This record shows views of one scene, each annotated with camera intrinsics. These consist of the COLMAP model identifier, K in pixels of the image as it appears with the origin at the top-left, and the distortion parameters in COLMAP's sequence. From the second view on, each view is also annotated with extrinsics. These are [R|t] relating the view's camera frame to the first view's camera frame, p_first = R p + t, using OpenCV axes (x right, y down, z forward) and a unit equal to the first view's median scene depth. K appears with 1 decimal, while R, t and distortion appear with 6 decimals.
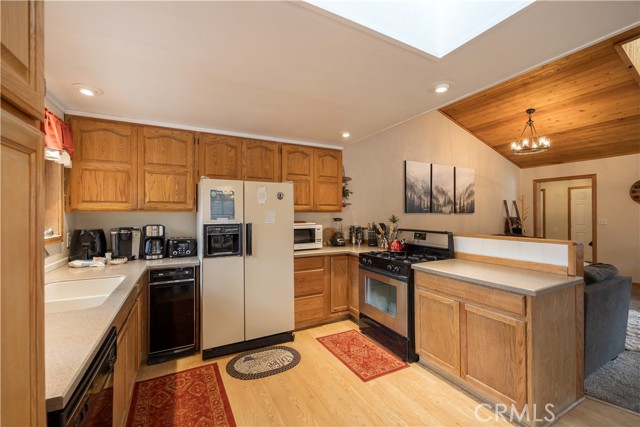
lens RADIAL K [[266.4, 0, 320.0], [0, 266.4, 213.5], [0, 0, 1]] dist [0.001333, 0.000305]
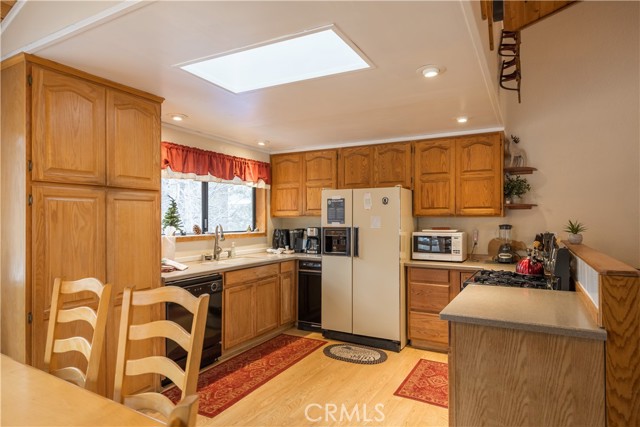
lens RADIAL K [[373.2, 0, 317.3], [0, 373.2, 217.3], [0, 0, 1]] dist [0.003496, 0.000668]
pose [[0.548371, -0.001467, -0.836234, 0.748523], [-0.000141, 0.999998, -0.001847, -0.001682], [0.836235, 0.001131, 0.548370, 0.022502]]
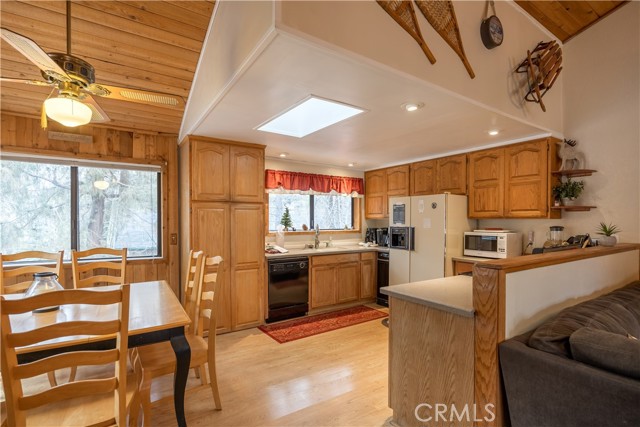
lens RADIAL K [[305.9, 0, 318.2], [0, 305.9, 224.3], [0, 0, 1]] dist [-0.004926, -0.000589]
pose [[0.102757, 0.017211, -0.994558, 1.004827], [-0.000353, 0.999851, 0.017266, -0.004192], [0.994706, -0.001423, 0.102748, 0.288596]]
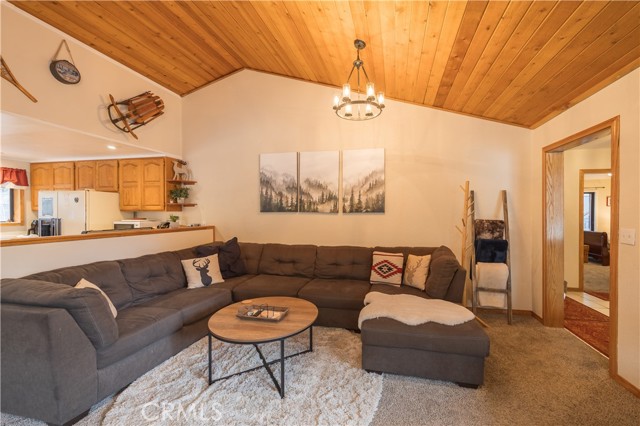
lens RADIAL K [[255.1, 0, 343.7], [0, 255.1, 214.7], [0, 0, 1]] dist [-0.000924, -0.000248]
pose [[0.778388, 0.008762, -0.627722, 1.547012], [-0.002815, 0.999941, 0.010467, -0.004466], [0.627777, -0.006381, 0.778367, 0.718232]]
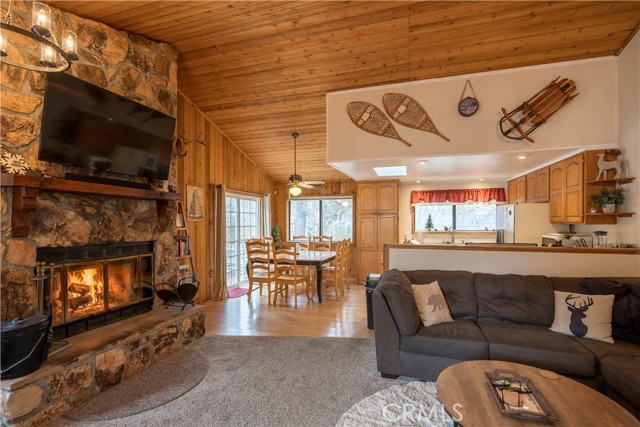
lens RADIAL K [[295.0, 0, 322.2], [0, 295.0, 225.0], [0, 0, 1]] dist [-0.004074, -0.000670]
pose [[-0.700558, 0.015474, -0.713428, 1.528007], [0.006188, 0.999859, 0.015610, -0.025632], [0.713569, 0.006521, -0.700555, 1.208605]]
